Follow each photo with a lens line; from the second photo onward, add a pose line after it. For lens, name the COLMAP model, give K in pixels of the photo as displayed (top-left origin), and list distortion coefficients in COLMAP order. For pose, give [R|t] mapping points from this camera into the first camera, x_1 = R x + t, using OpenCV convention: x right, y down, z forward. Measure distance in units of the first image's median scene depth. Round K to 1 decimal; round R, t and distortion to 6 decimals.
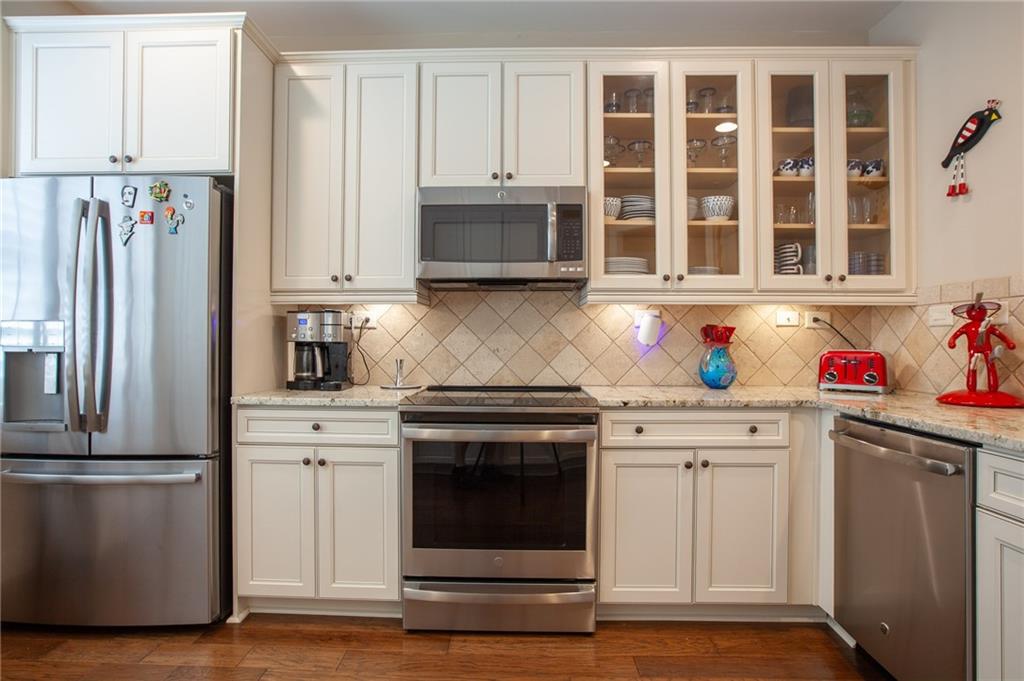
lens RADIAL K [[509.2, 0, 512.0], [0, 509.2, 340.5], [0, 0, 1]] dist [-0.023891, 0.000372]
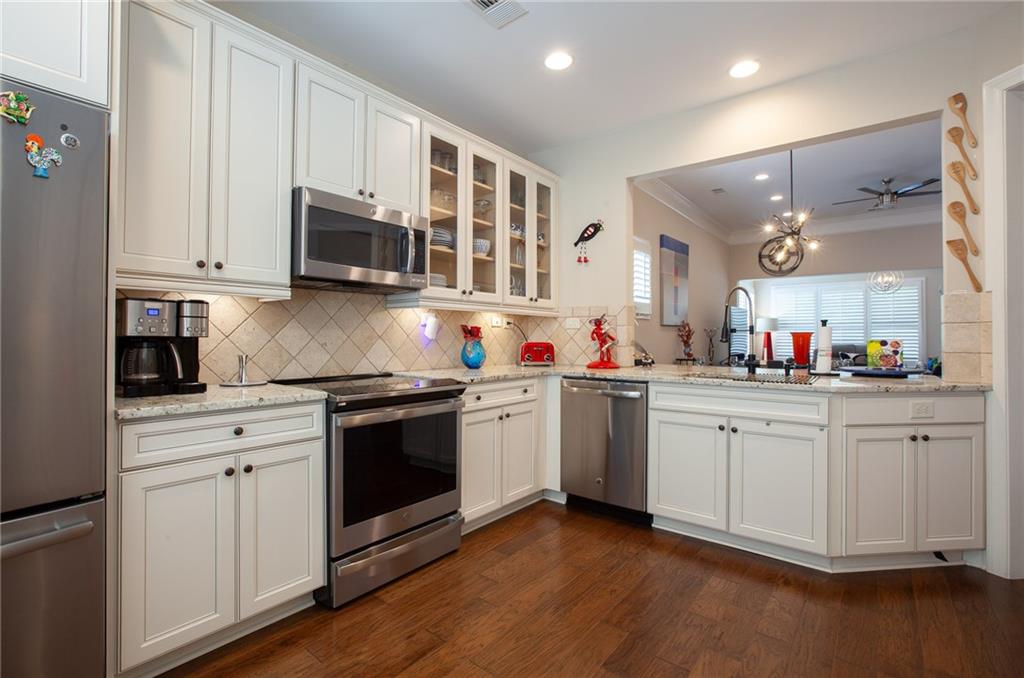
lens RADIAL K [[472.2, 0, 513.3], [0, 472.2, 327.6], [0, 0, 1]] dist [-0.001095, 0.000127]
pose [[0.607116, 0.015898, 0.794454, -0.665396], [-0.009355, 0.999874, -0.012861, -0.008092], [-0.794558, 0.000376, 0.607188, 0.082350]]
